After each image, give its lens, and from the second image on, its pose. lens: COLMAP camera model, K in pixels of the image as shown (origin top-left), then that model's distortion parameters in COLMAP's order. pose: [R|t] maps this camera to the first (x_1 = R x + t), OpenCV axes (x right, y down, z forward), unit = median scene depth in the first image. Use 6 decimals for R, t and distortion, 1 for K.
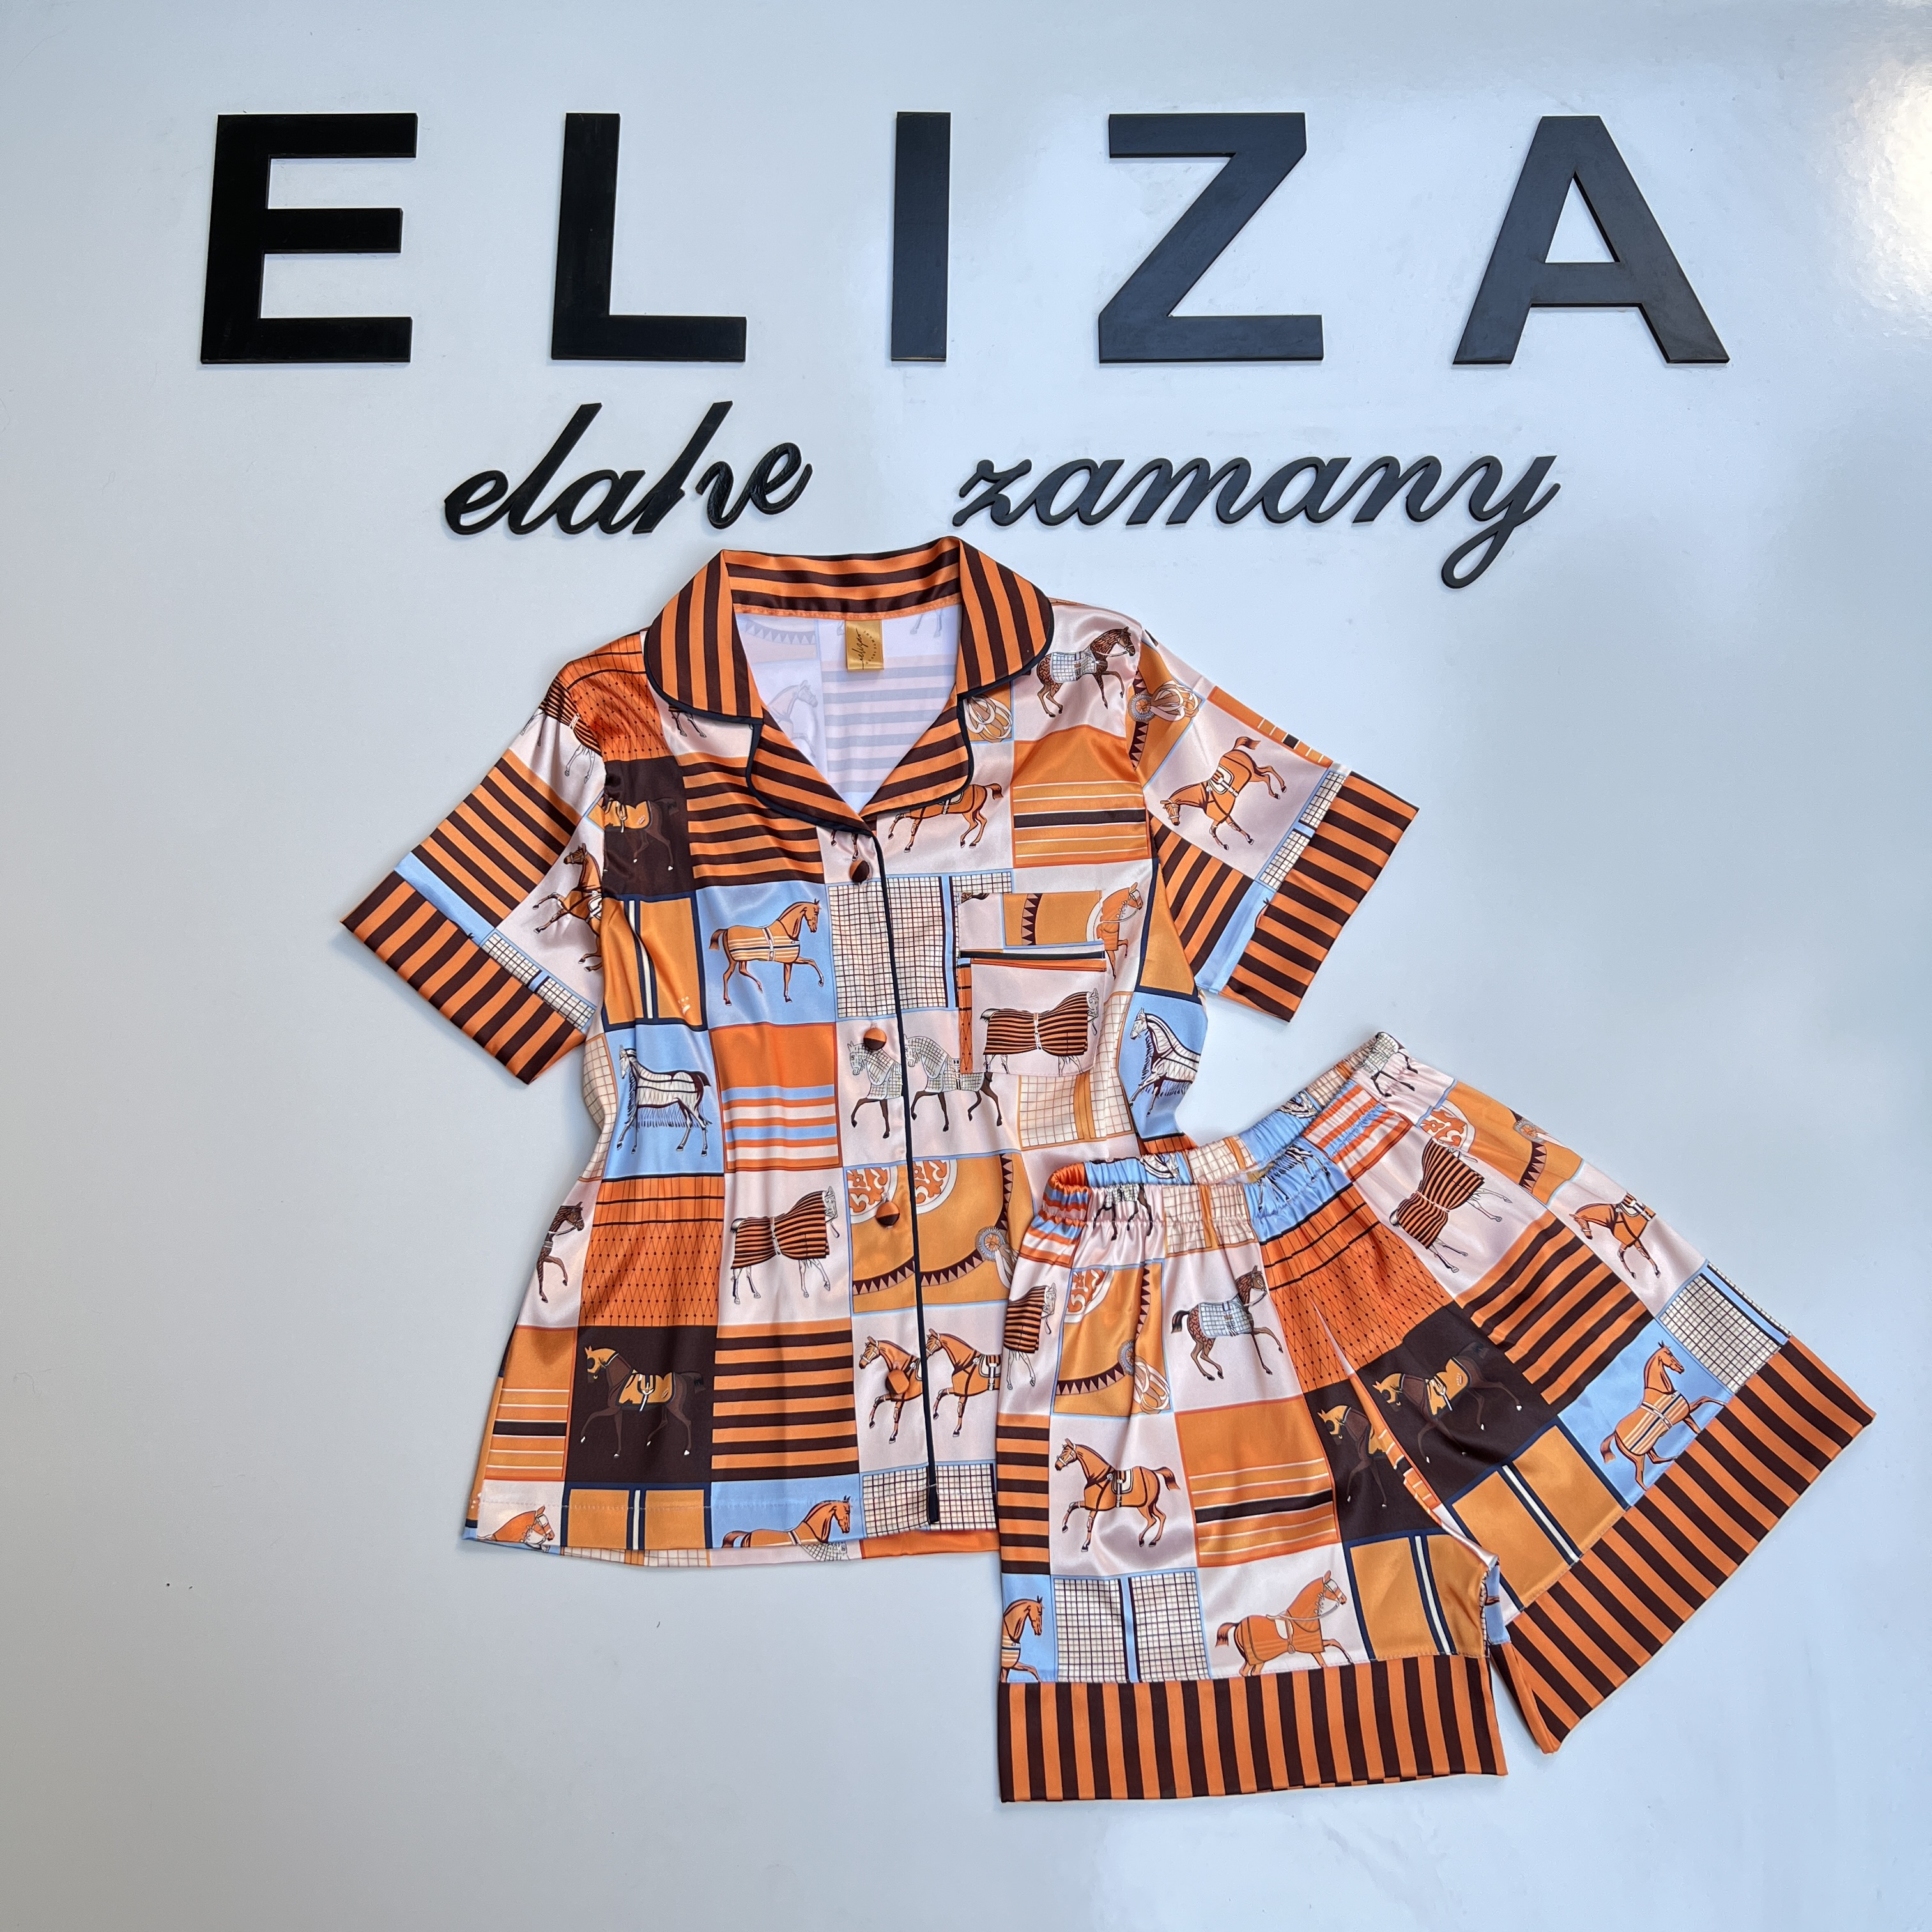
lens RADIAL K [[1699.2, 0, 973.3], [0, 1699.2, 994.3], [0, 0, 1]] dist [0.076972, -0.028614]
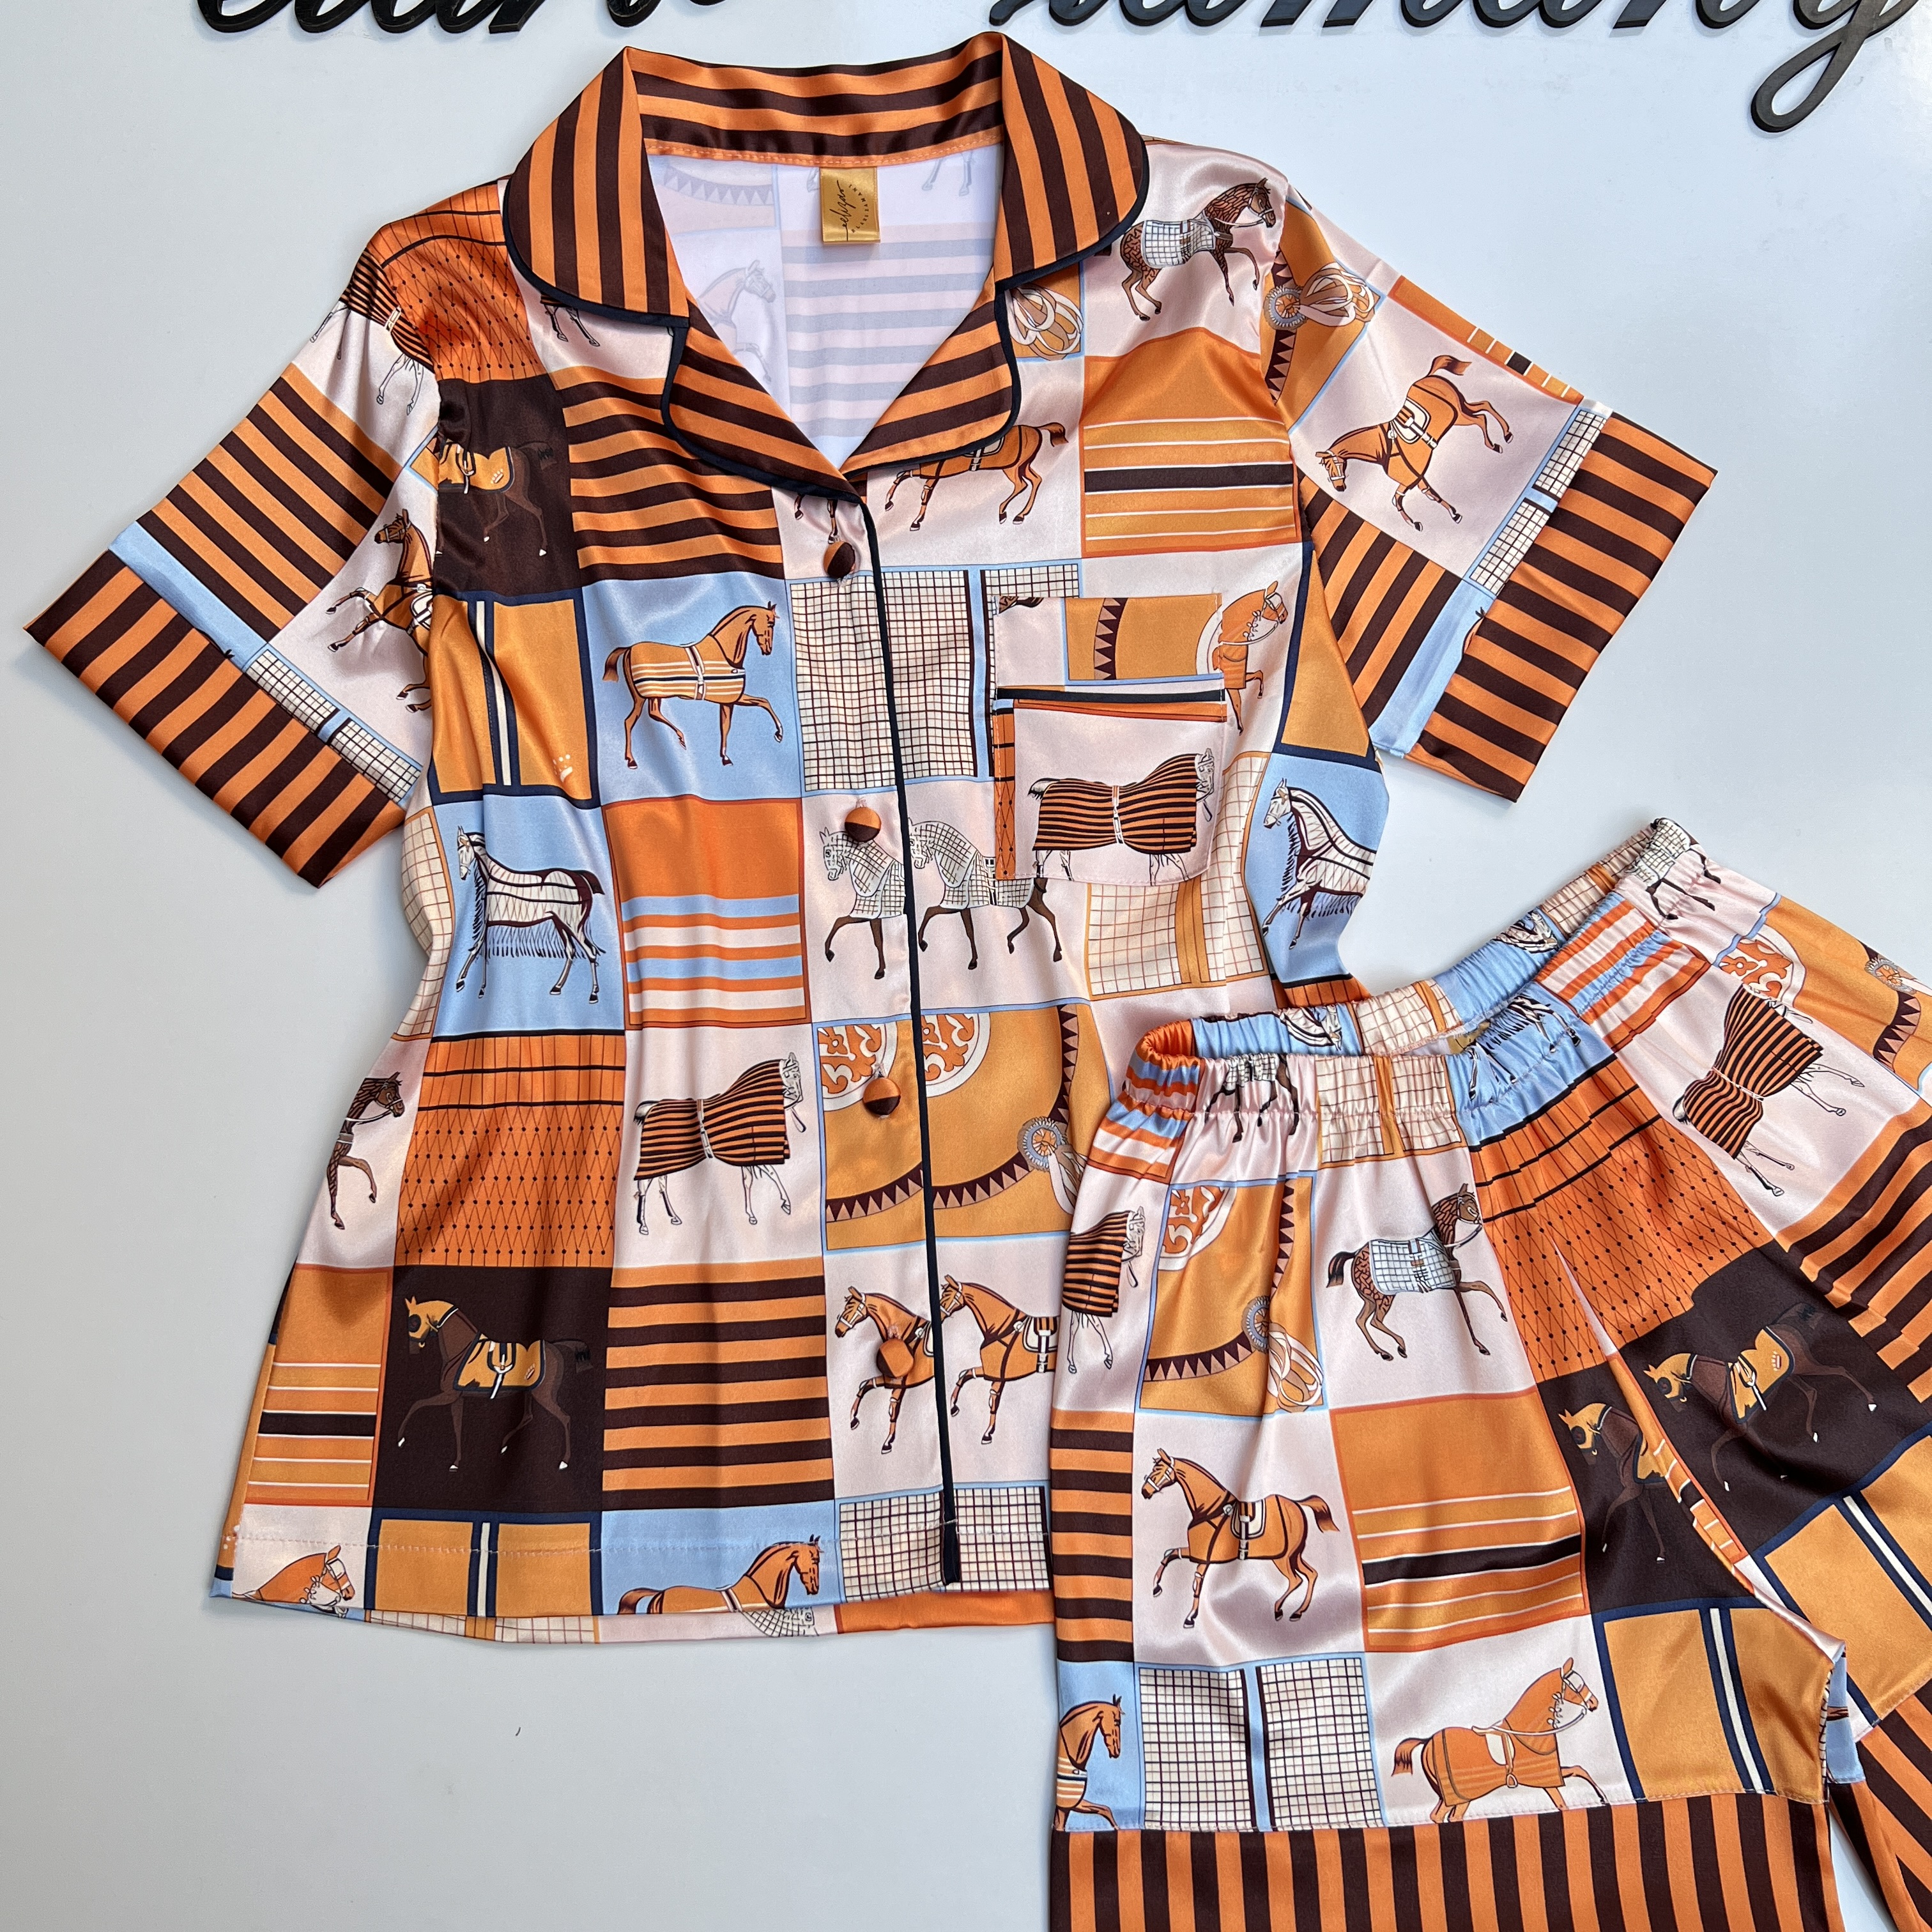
lens RADIAL K [[1699.2, 0, 978.4], [0, 1699.2, 1027.4], [0, 0, 1]] dist [0.076972, -0.028614]
pose [[0.999946, 0.009715, -0.003681, -0.010750], [-0.009280, 0.994553, 0.103815, 0.033244], [0.004670, -0.103775, 0.994590, 0.333194]]
